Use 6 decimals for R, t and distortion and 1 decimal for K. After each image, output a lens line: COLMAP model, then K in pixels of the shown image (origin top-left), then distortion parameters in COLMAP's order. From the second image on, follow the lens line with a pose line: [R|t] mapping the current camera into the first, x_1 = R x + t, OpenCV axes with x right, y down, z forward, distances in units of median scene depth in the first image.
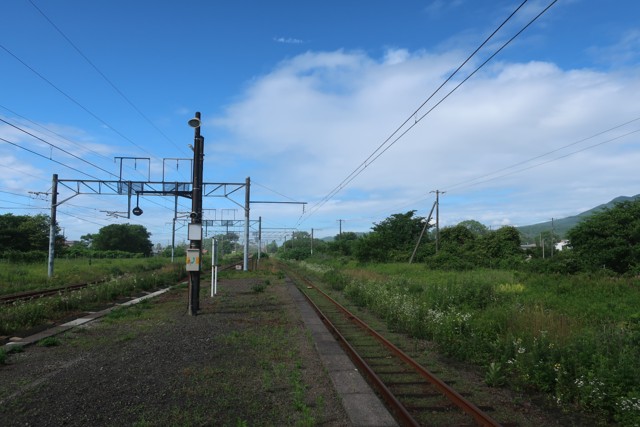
lens RADIAL K [[507.4, 0, 317.0], [0, 507.4, 246.5], [0, 0, 1]] dist [-0.002338, -0.000815]
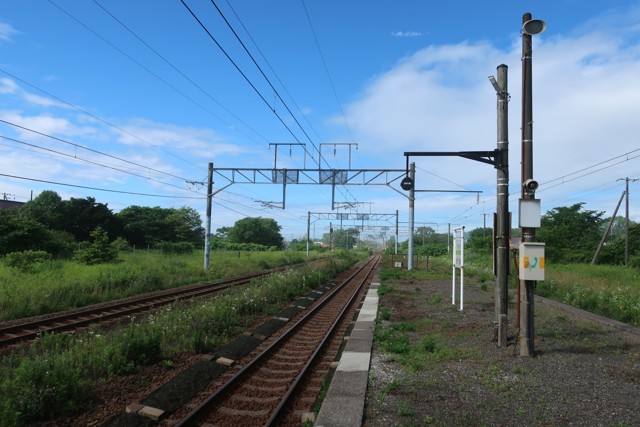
lens RADIAL K [[504.2, 0, 320.0], [0, 504.2, 213.5], [0, 0, 1]] dist [0.001973, 0.002745]
pose [[0.975337, 0.004657, -0.220673, -0.045612], [-0.017045, 0.998381, -0.054267, 0.001014], [0.220063, 0.056690, 0.973837, 0.052182]]
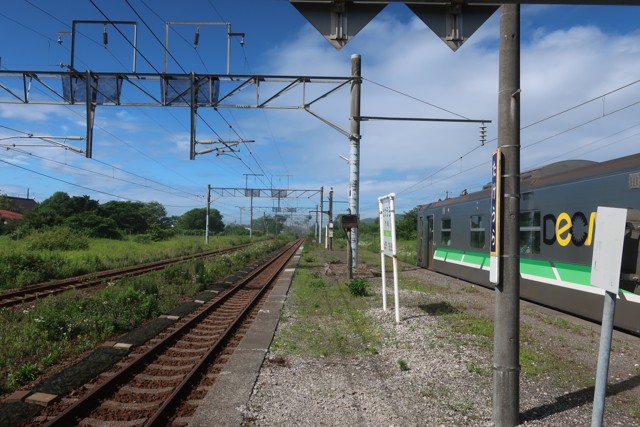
lens RADIAL K [[504.2, 0, 320.0], [0, 504.2, 213.5], [0, 0, 1]] dist [0.001973, 0.002745]
pose [[0.997245, 0.010112, -0.073482, -0.009794], [-0.012129, 0.999560, -0.027054, -0.001954], [0.073176, 0.027871, 0.996930, -0.290454]]
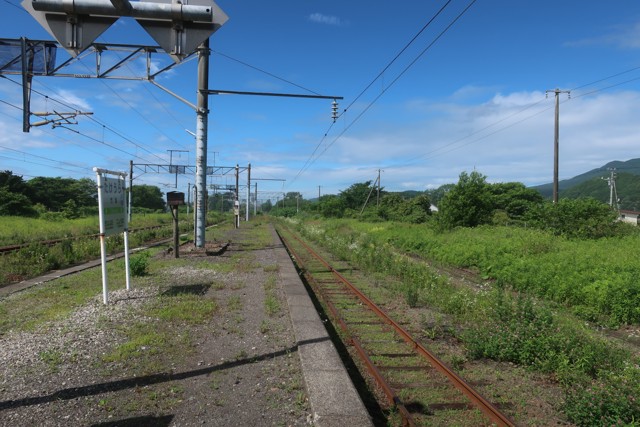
lens RADIAL K [[504.2, 0, 320.0], [0, 504.2, 213.5], [0, 0, 1]] dist [0.001973, 0.002745]
pose [[0.999771, 0.015046, 0.015232, 0.031314], [-0.015278, 0.999767, 0.015234, -0.002331], [-0.014999, -0.015463, 0.999768, -0.285379]]
